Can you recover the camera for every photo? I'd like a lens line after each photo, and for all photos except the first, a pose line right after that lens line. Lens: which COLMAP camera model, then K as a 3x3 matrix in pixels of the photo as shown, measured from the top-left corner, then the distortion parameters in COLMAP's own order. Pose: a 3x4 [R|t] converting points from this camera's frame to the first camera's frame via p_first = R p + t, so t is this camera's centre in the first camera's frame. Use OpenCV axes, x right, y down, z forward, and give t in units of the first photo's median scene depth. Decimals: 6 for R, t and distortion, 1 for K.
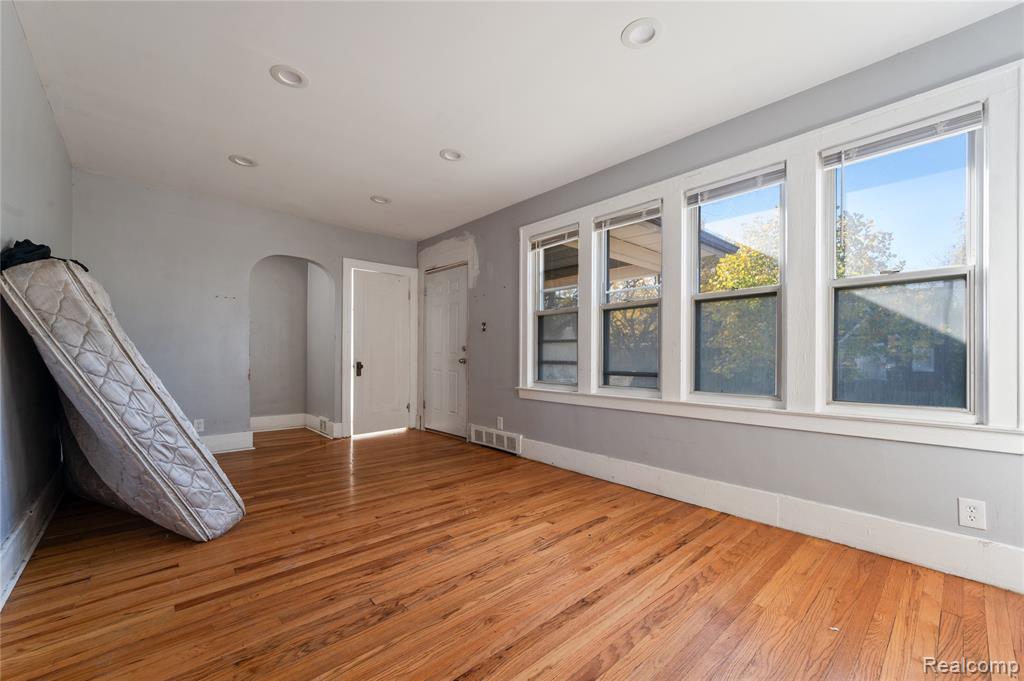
lens RADIAL K [[408.3, 0, 501.1], [0, 408.3, 355.8], [0, 0, 1]] dist [0.000903, 0.000181]
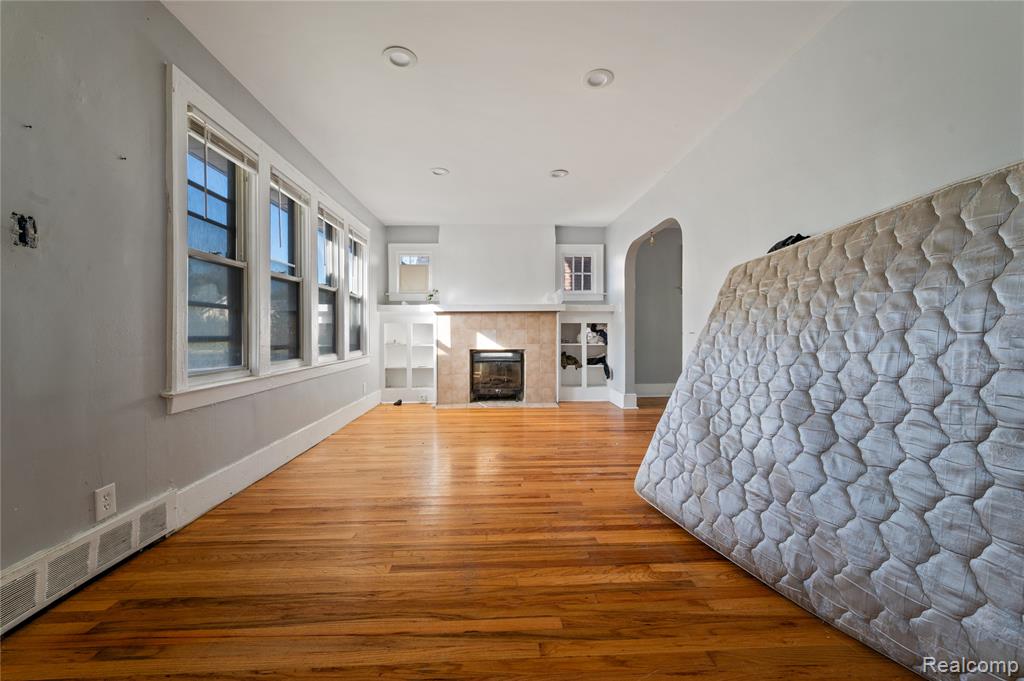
lens RADIAL K [[408.3, 0, 516.8], [0, 408.3, 336.8], [0, 0, 1]] dist [0.000903, 0.000181]
pose [[-0.791362, -0.015433, 0.611153, -0.743050], [-0.009776, 0.999873, 0.012591, 0.000444], [-0.611270, 0.003990, -0.791412, 1.458334]]
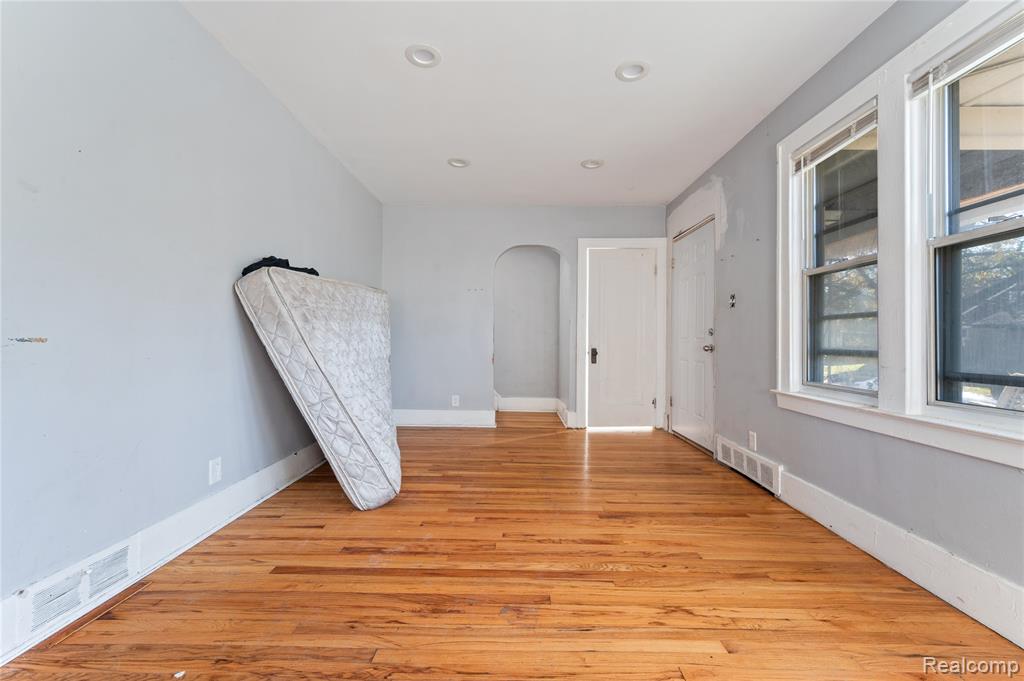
lens RADIAL K [[408.3, 0, 511.9], [0, 408.3, 336.6], [0, 0, 1]] dist [0.000903, 0.000181]
pose [[0.742364, -0.006935, -0.669961, 0.212809], [-0.002154, 0.999917, -0.012737, 0.001637], [0.669994, 0.010899, 0.742287, 0.308791]]
